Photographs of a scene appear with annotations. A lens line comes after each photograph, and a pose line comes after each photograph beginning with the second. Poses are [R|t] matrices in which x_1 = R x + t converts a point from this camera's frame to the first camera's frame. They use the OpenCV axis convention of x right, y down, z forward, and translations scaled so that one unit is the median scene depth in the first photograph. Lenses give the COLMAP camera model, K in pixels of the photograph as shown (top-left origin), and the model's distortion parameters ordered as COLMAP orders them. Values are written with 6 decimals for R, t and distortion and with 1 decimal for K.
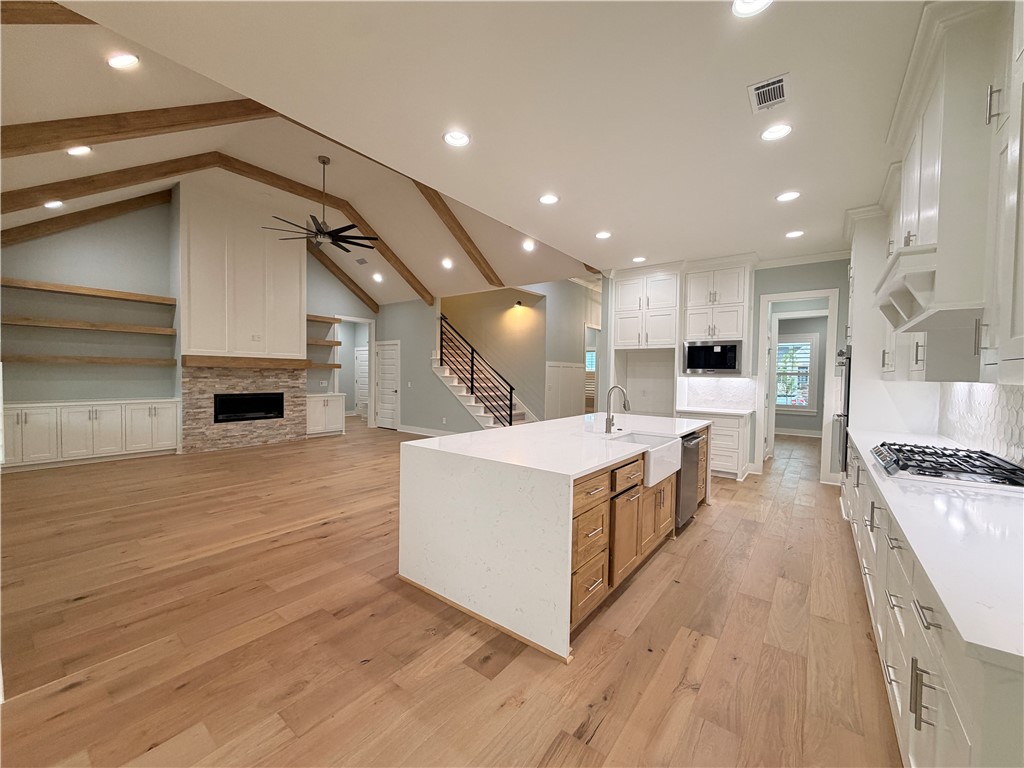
lens RADIAL K [[410.2, 0, 512.8], [0, 410.2, 385.3], [0, 0, 1]] dist [0.000169, -0.000109]
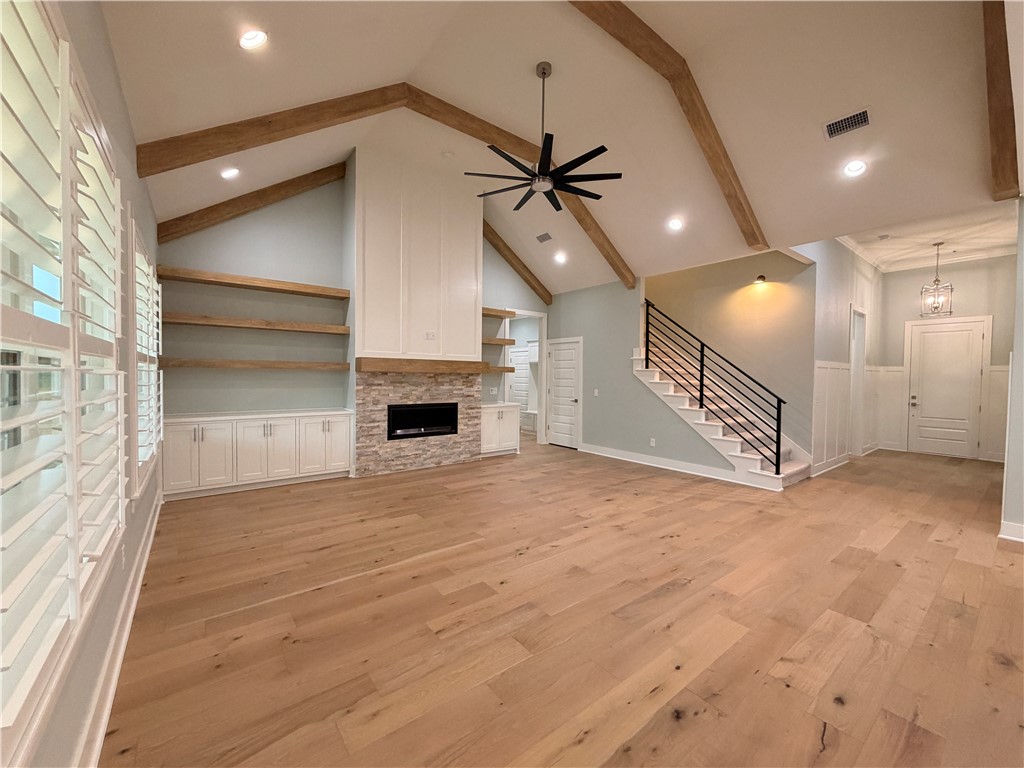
lens RADIAL K [[410.2, 0, 510.7], [0, 410.2, 384.8], [0, 0, 1]] dist [0.000169, -0.000109]
pose [[0.965186, 0.001209, -0.261562, -0.246875], [-0.003543, 0.999958, -0.008449, -0.011167], [0.261540, 0.009082, 0.965150, 0.243177]]
